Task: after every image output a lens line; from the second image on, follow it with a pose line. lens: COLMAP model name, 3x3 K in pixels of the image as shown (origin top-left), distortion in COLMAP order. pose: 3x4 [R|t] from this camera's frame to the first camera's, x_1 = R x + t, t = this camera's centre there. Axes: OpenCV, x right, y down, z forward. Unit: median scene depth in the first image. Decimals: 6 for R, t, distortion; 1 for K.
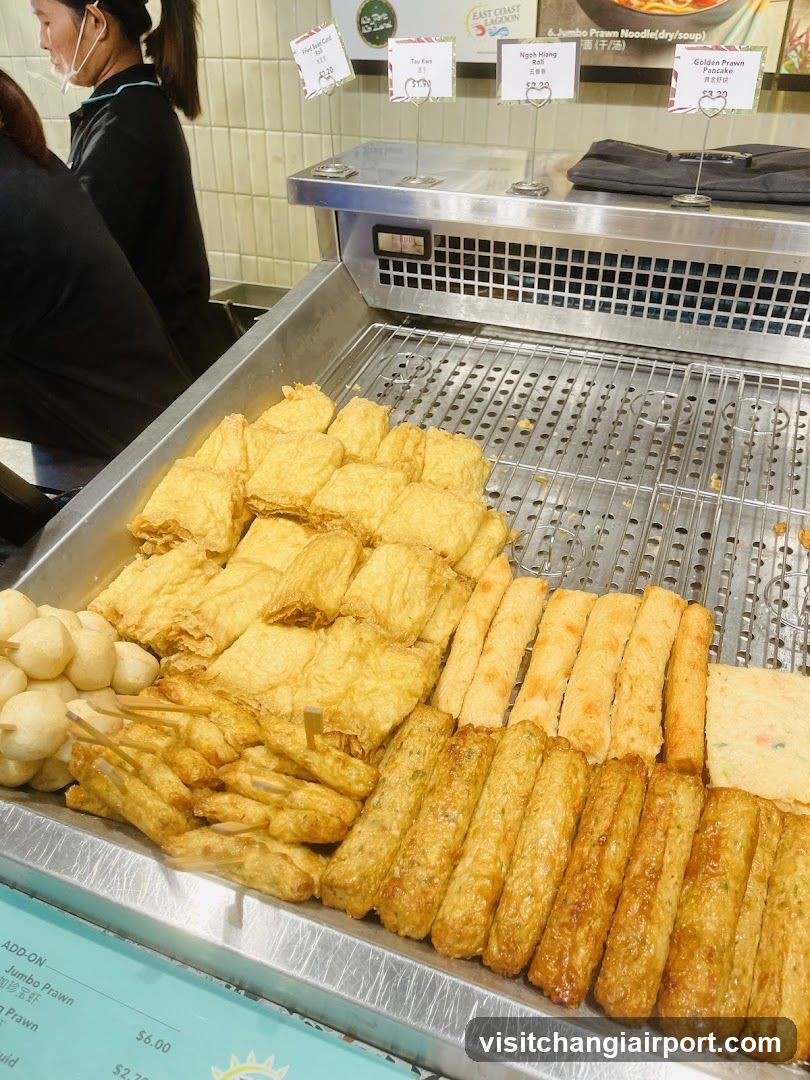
lens RADIAL K [[865.2, 0, 393.1], [0, 865.2, 546.5], [0, 0, 1]] dist [0.082279, -0.148144]
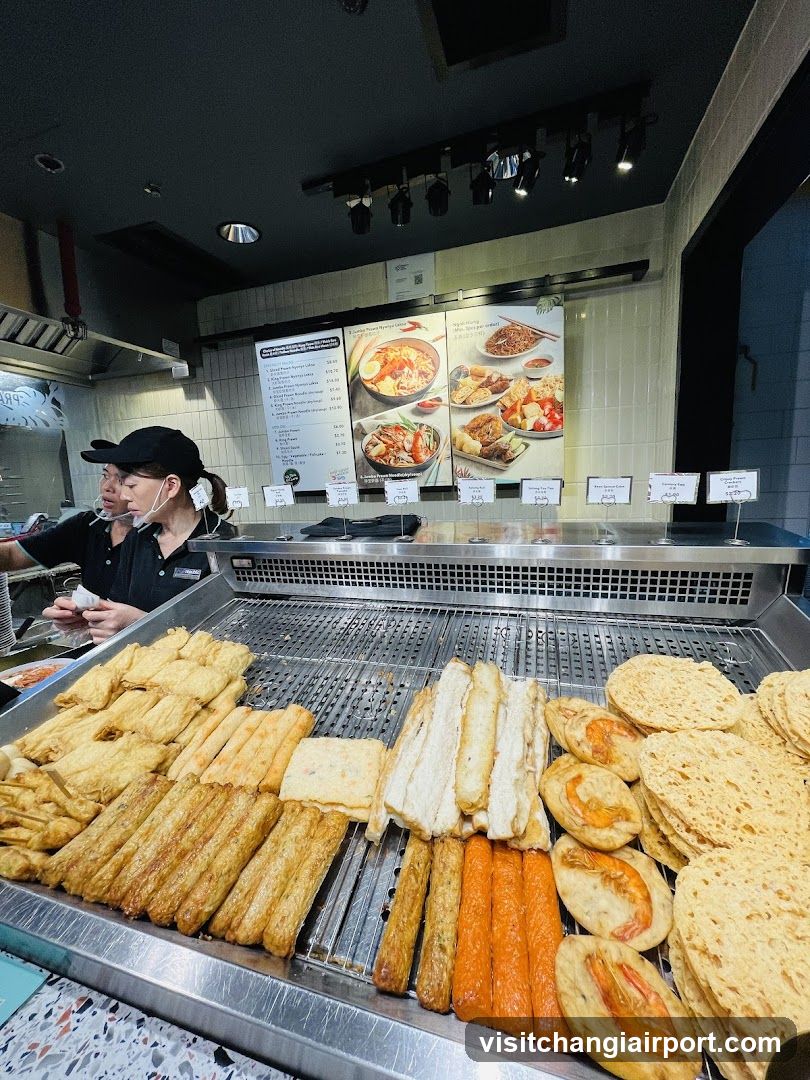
lens RADIAL K [[444.6, 0, 395.1], [0, 444.6, 538.5], [0, 0, 1]] dist [-0.008862, -0.000311]
pose [[0.994259, -0.070467, 0.080516, 0.313656], [0.096085, 0.919108, -0.382111, 0.072330], [-0.047077, 0.387654, 0.920602, -0.106762]]
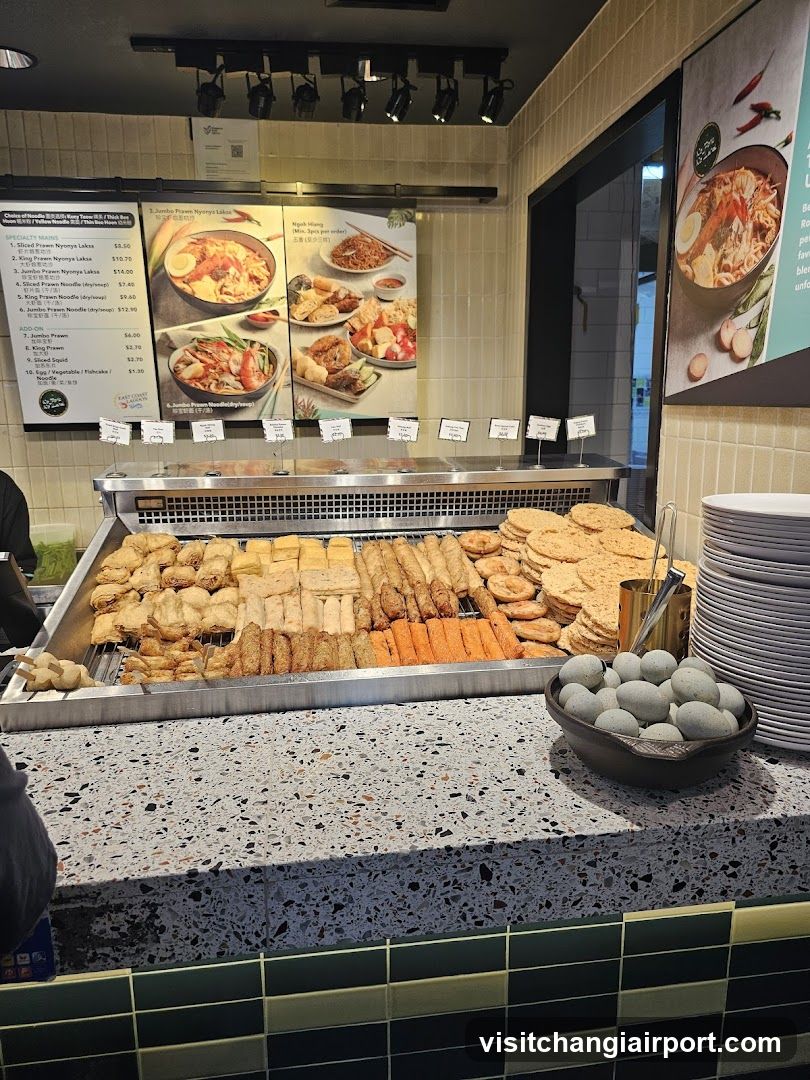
lens RADIAL K [[733.8, 0, 406.5], [0, 733.8, 533.0], [0, 0, 1]] dist [0.044056, -0.036349]
pose [[0.860744, -0.124058, 0.493689, -0.345838], [0.280895, 0.924576, -0.257405, 0.351252], [-0.424520, 0.360235, 0.830671, -0.720204]]
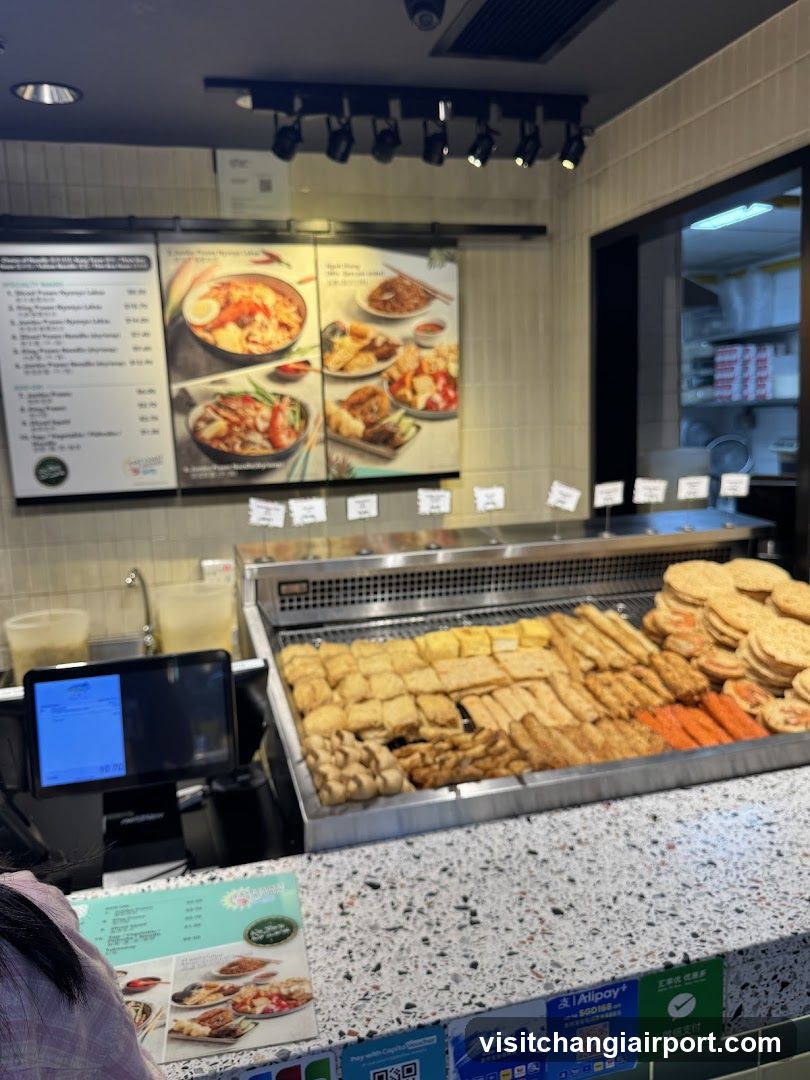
lens RADIAL K [[865.2, 0, 393.1], [0, 865.2, 546.5], [0, 0, 1]] dist [0.082279, -0.148144]
pose [[0.780218, -0.139317, 0.609795, -0.966523], [0.361958, 0.895638, -0.258495, 0.141383], [-0.510143, 0.422403, 0.749220, -0.579606]]
